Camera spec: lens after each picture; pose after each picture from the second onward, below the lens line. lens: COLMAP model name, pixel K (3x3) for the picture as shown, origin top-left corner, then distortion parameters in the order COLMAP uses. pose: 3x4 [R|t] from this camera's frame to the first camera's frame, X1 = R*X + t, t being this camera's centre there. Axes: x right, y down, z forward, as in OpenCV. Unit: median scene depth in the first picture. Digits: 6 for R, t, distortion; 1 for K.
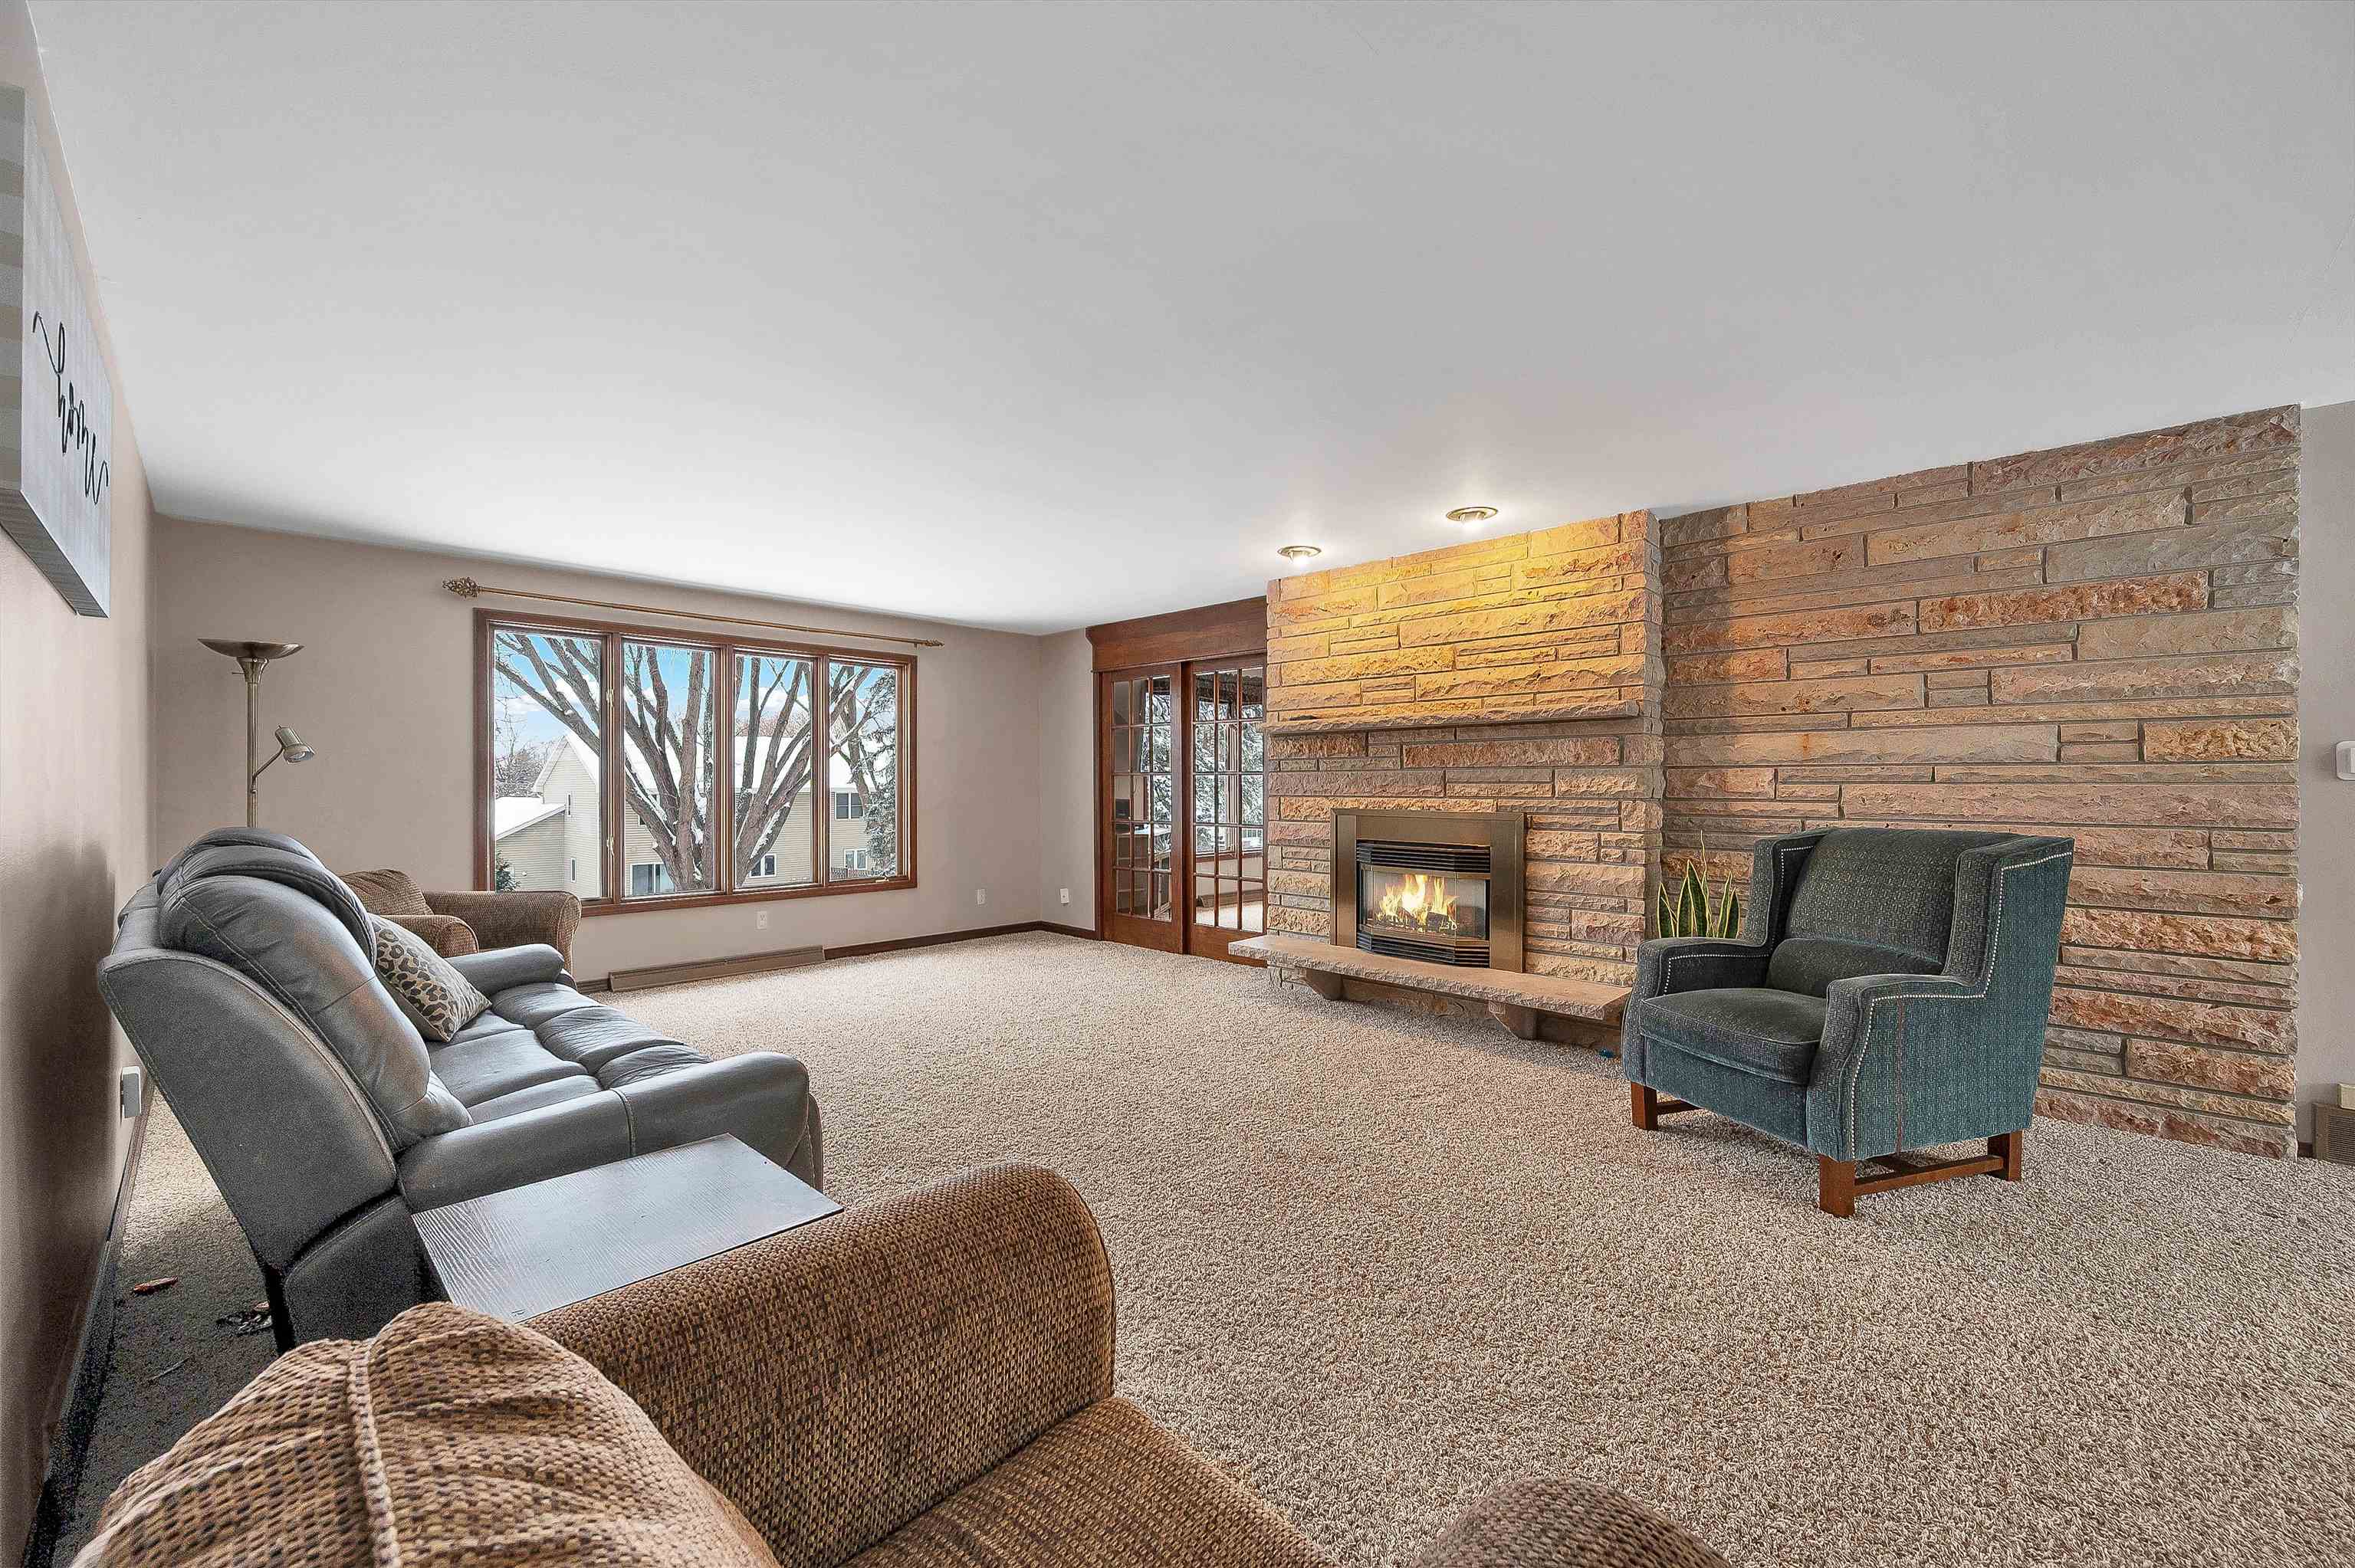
lens RADIAL K [[928.8, 0, 1183.1], [0, 928.8, 783.8], [0, 0, 1]] dist [-0.003804, -0.000183]
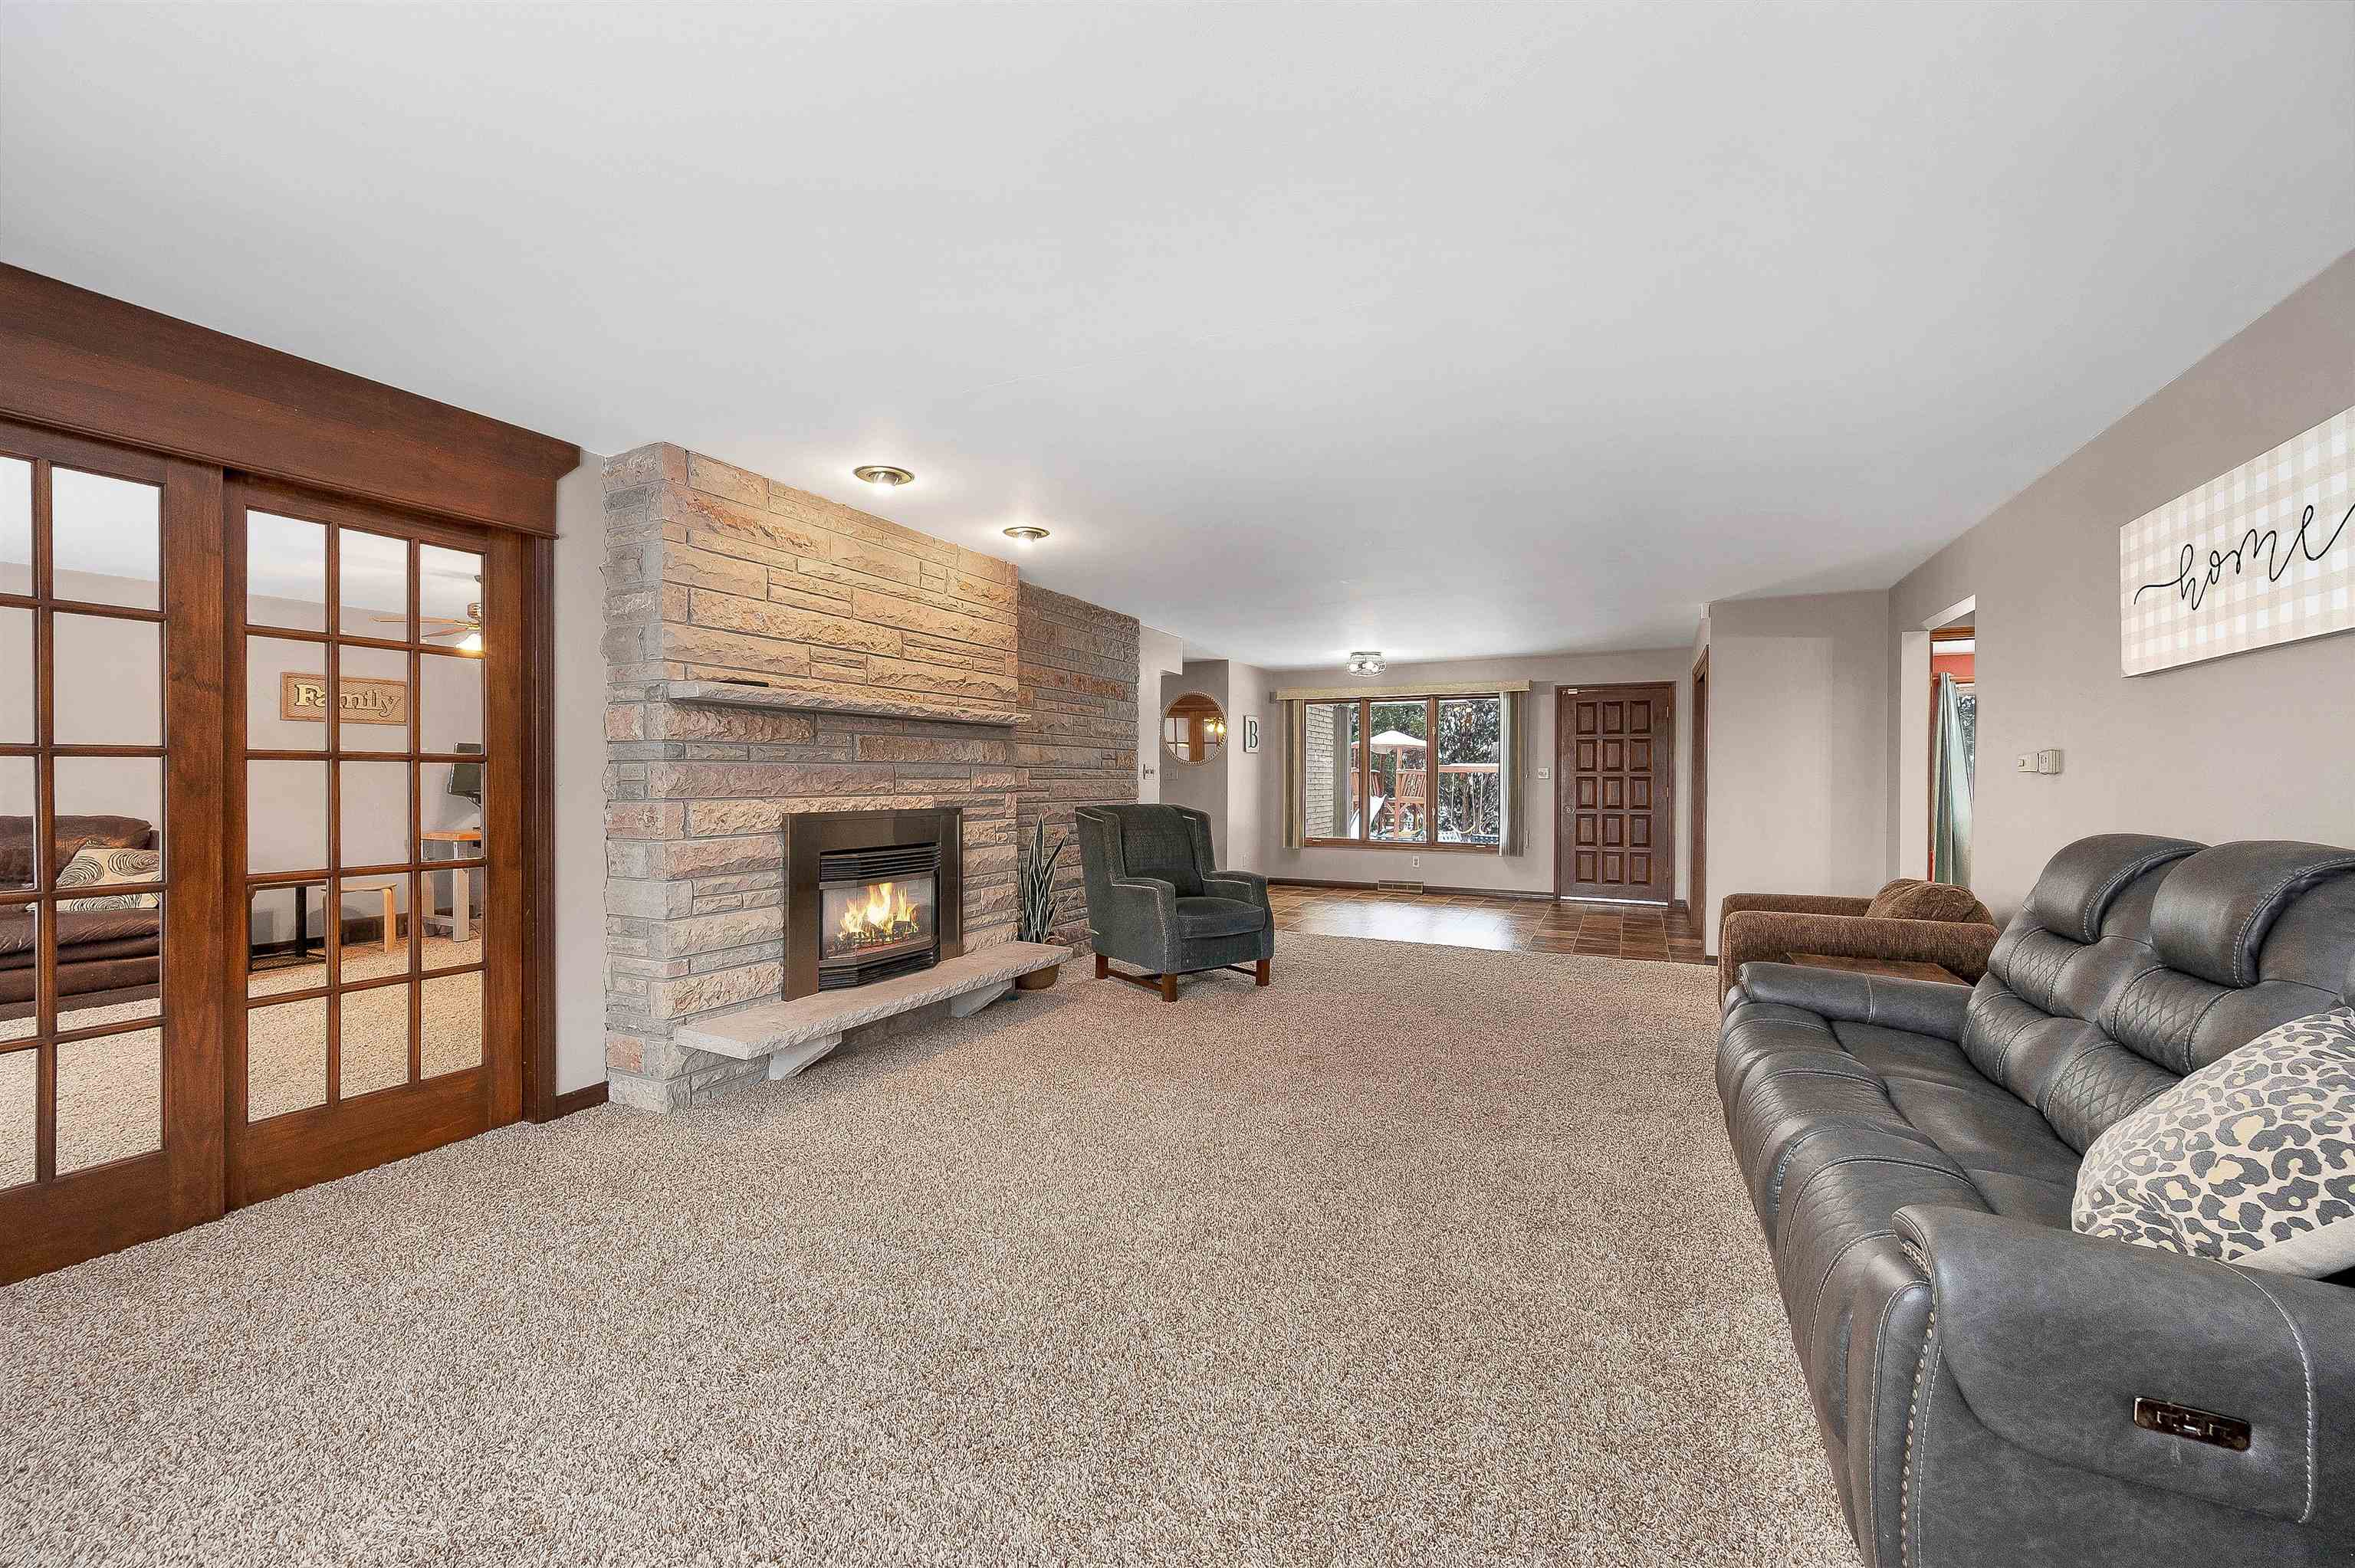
lens RADIAL K [[928.8, 0, 1183.5], [0, 928.8, 775.8], [0, 0, 1]] dist [-0.003804, -0.000183]
pose [[-0.313499, -0.002476, 0.949585, -0.742180], [-0.006883, 0.999976, 0.000335, -0.006813], [-0.949564, -0.006431, -0.313508, 1.103817]]
